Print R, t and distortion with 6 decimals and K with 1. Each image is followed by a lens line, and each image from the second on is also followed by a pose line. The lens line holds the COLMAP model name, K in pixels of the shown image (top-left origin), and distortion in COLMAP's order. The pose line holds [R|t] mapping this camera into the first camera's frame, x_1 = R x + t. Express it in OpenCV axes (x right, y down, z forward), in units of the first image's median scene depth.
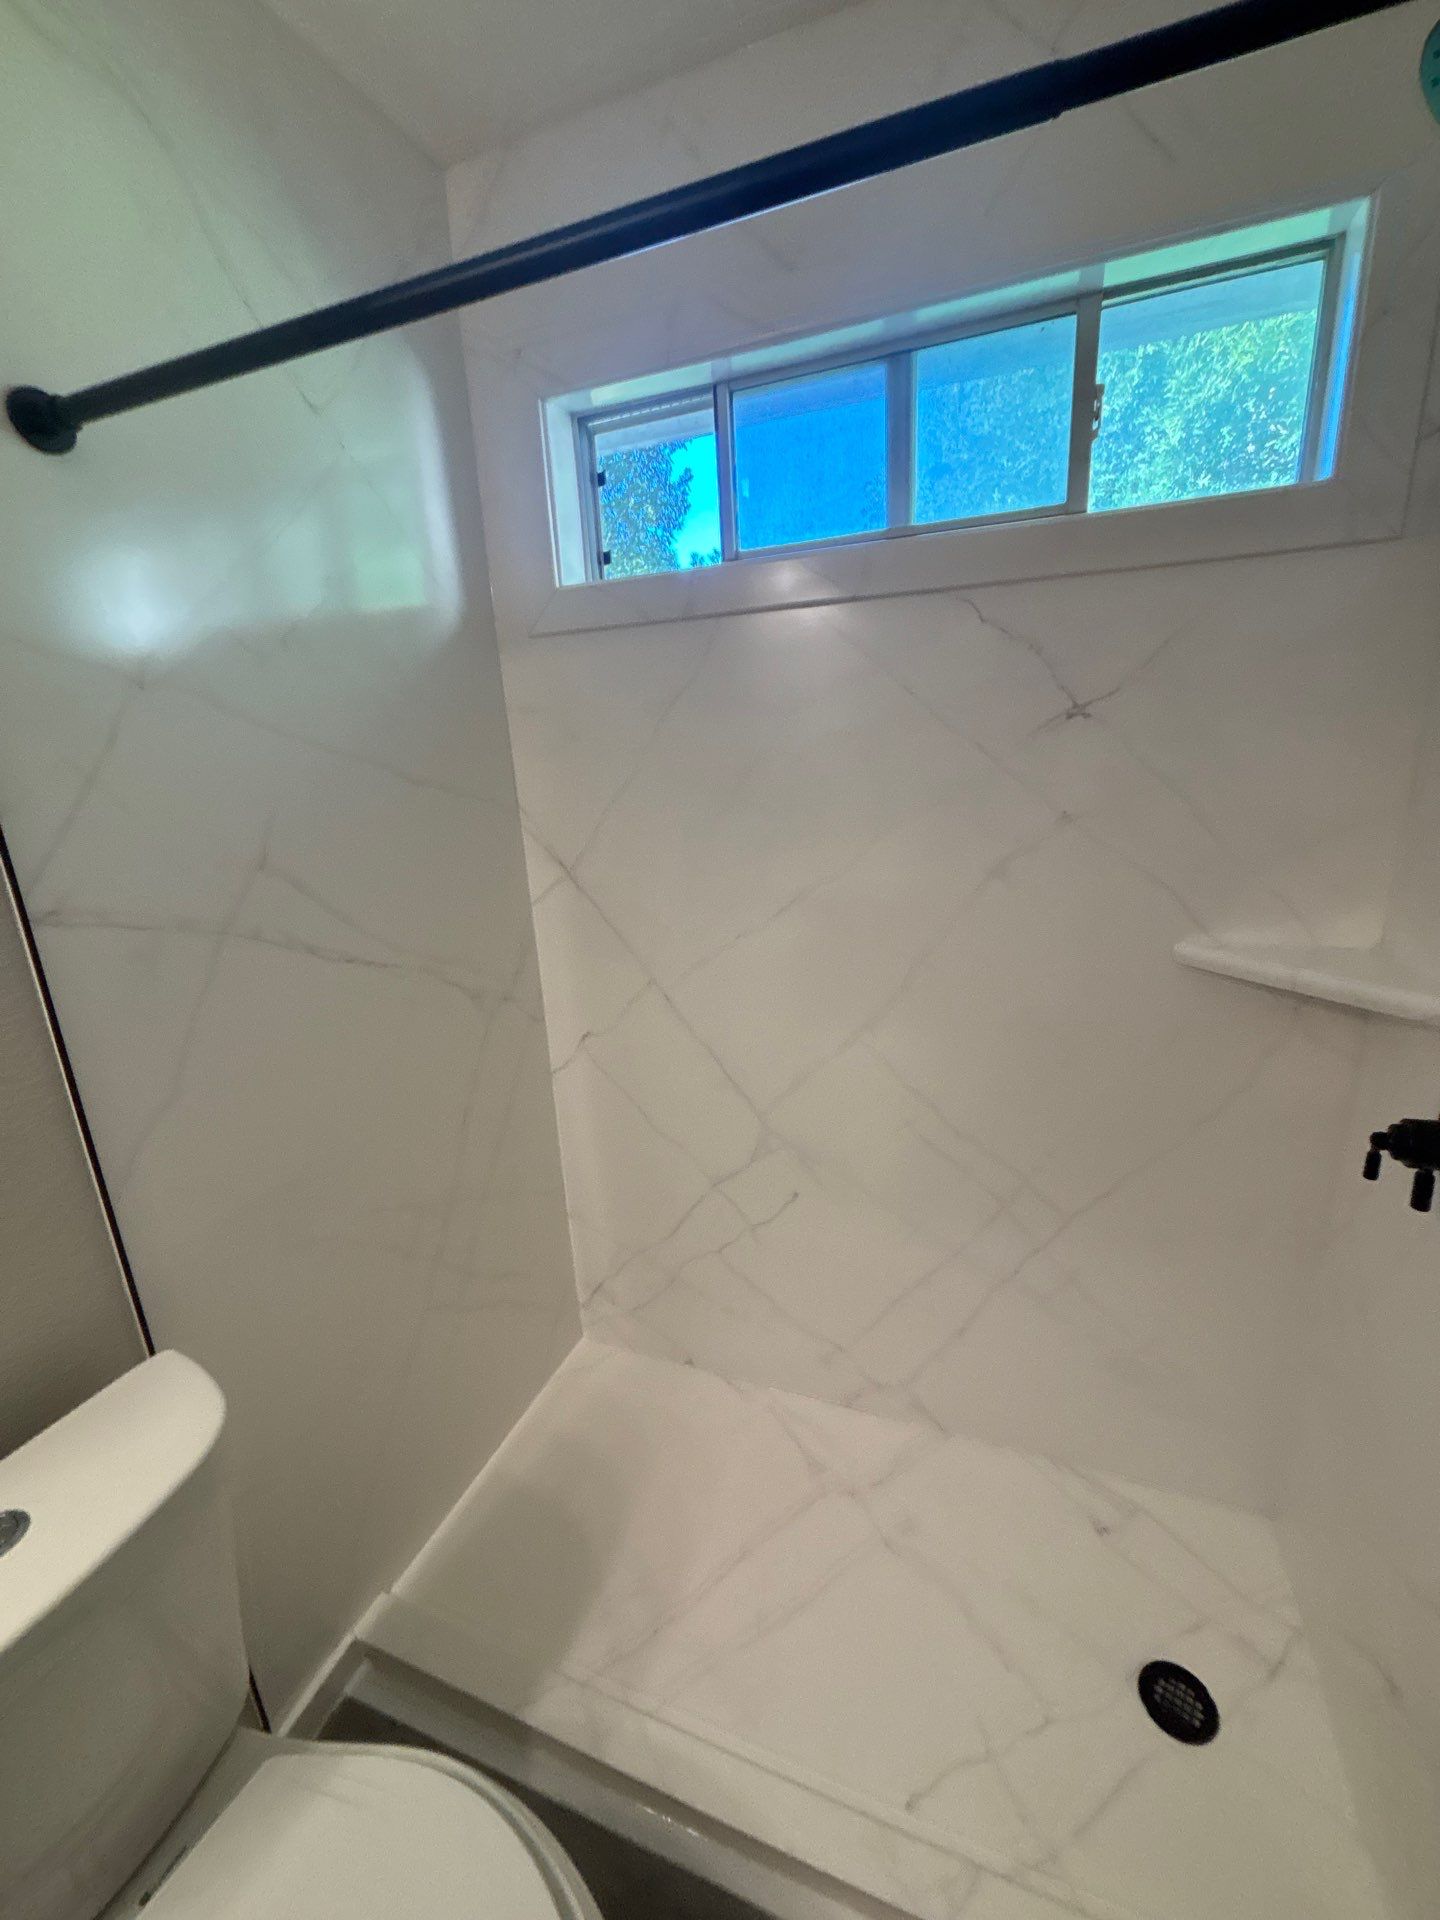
lens RADIAL K [[760.5, 0, 727.3], [0, 760.5, 957.6], [0, 0, 1]] dist [-0.002109, 0.001213]
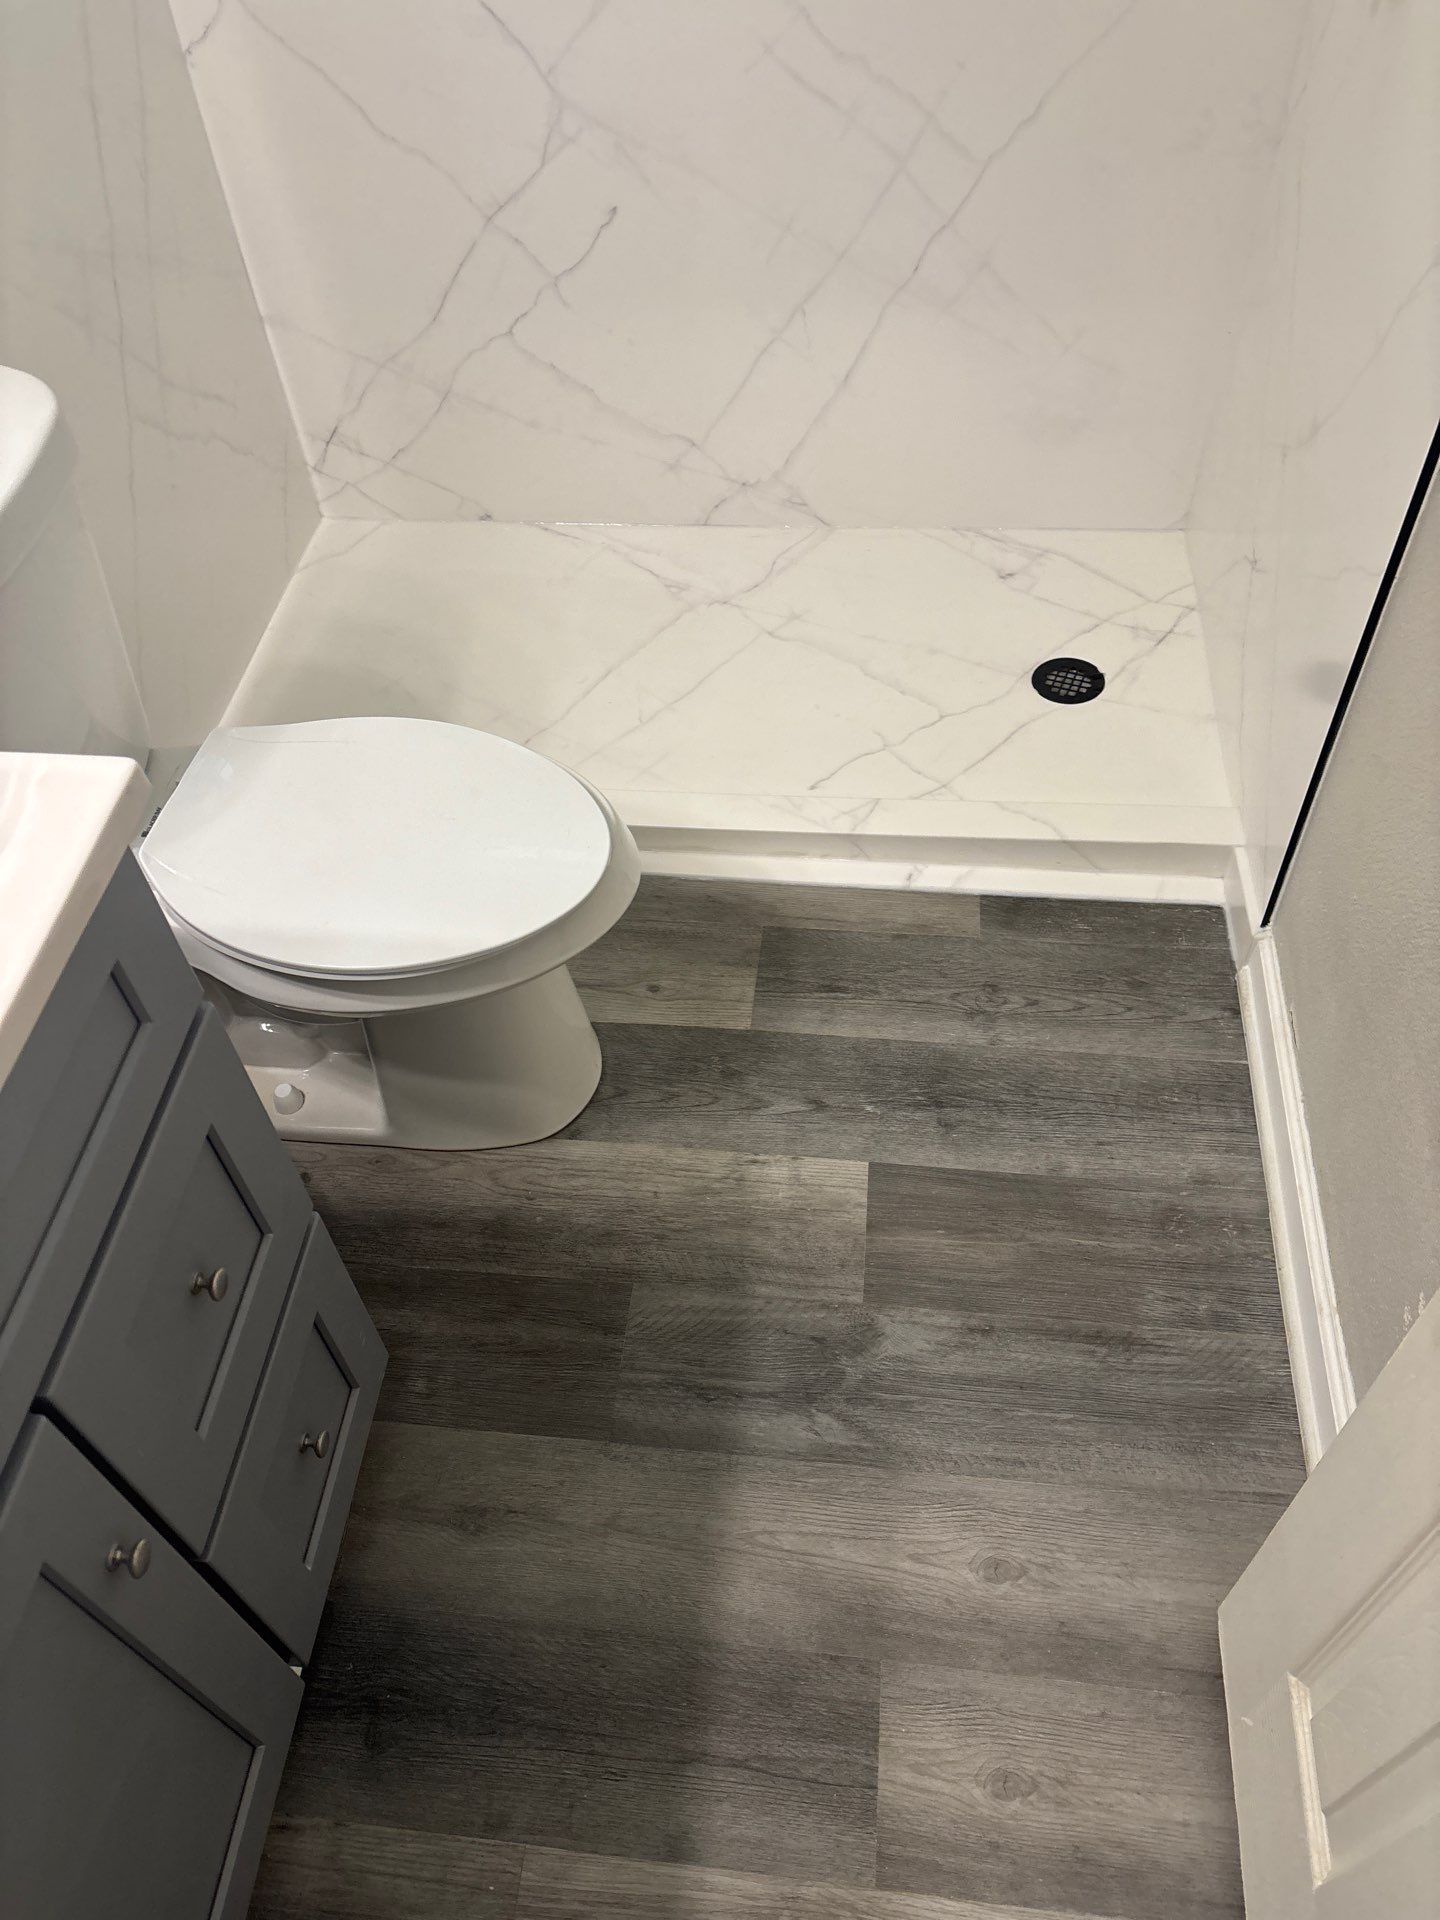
lens RADIAL K [[1426.8, 0, 698.5], [0, 1426.8, 942.8], [0, 0, 1]] dist [0.029359, -0.023644]
pose [[0.967782, -0.196199, 0.157810, -0.175240], [0.076723, 0.826735, 0.557335, 0.146954], [-0.239816, -0.527271, 0.815153, -0.438632]]
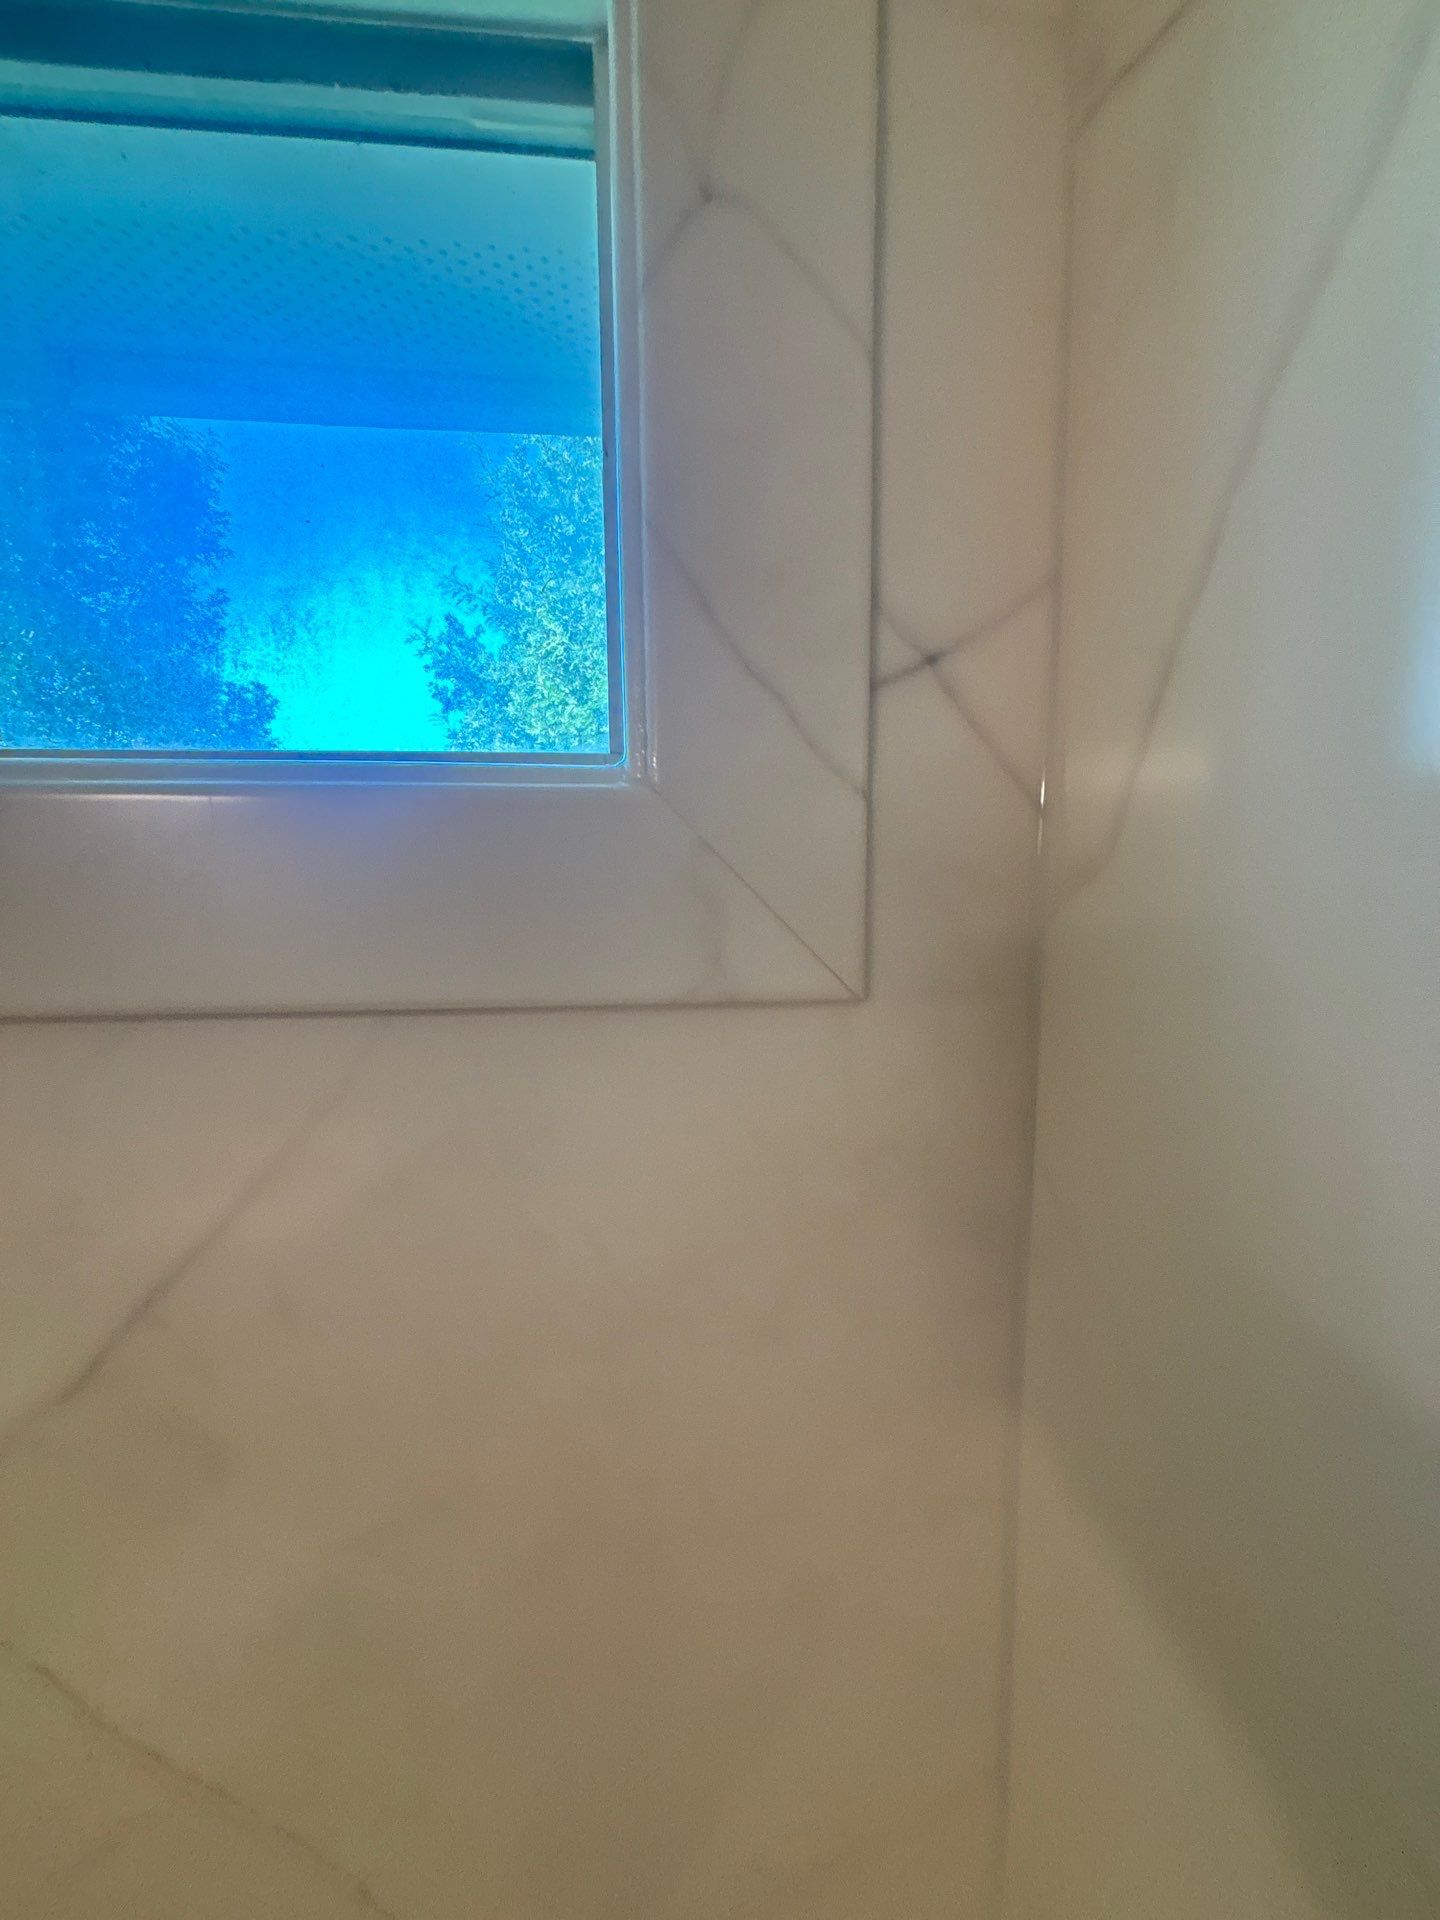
lens RADIAL K [[760.5, 0, 733.3], [0, 760.5, 963.9], [0, 0, 1]] dist [-0.002109, 0.001213]
pose [[0.890989, -0.015029, 0.453776, 0.455506], [0.093159, 0.984238, -0.150320, -0.335846], [-0.444365, 0.176207, 0.878346, 0.493444]]
